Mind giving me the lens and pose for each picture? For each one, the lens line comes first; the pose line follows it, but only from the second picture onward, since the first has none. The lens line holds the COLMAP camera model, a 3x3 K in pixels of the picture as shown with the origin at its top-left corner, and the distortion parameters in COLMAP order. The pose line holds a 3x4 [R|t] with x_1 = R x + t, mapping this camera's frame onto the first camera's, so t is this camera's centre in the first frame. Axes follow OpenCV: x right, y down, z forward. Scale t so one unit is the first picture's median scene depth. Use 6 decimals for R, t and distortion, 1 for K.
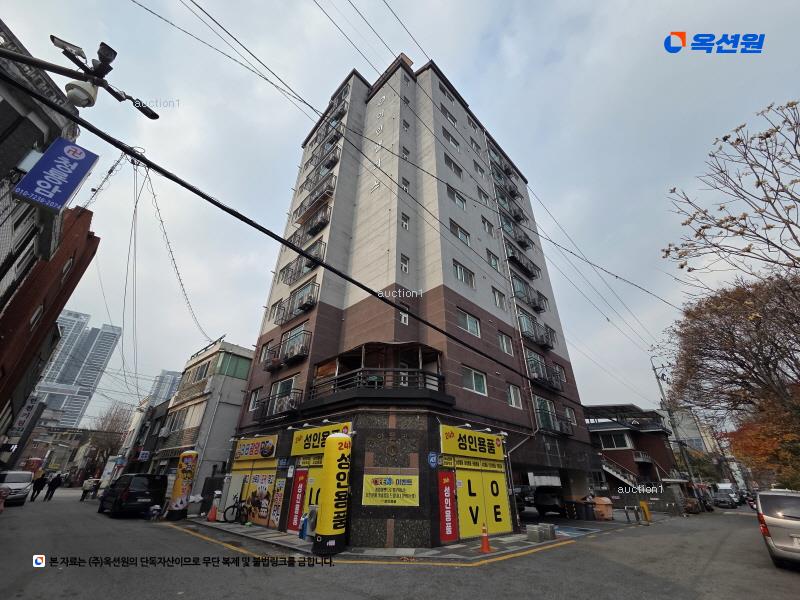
lens RADIAL K [[320.7, 0, 400.0], [0, 320.7, 300.0], [0, 0, 1]] dist [-0.001503, -0.000171]
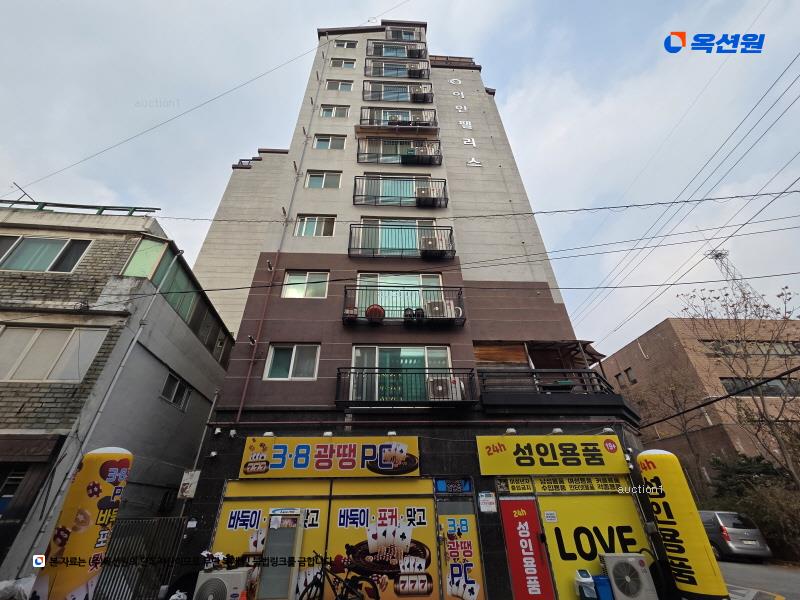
lens RADIAL K [[320.7, 0, 400.0], [0, 320.7, 300.0], [0, 0, 1]] dist [-0.001503, -0.000171]
pose [[0.665843, 0.380556, 0.641740, -0.989458], [-0.351957, 0.918629, -0.179576, 0.351908], [-0.657859, -0.106295, 0.745602, 0.699130]]
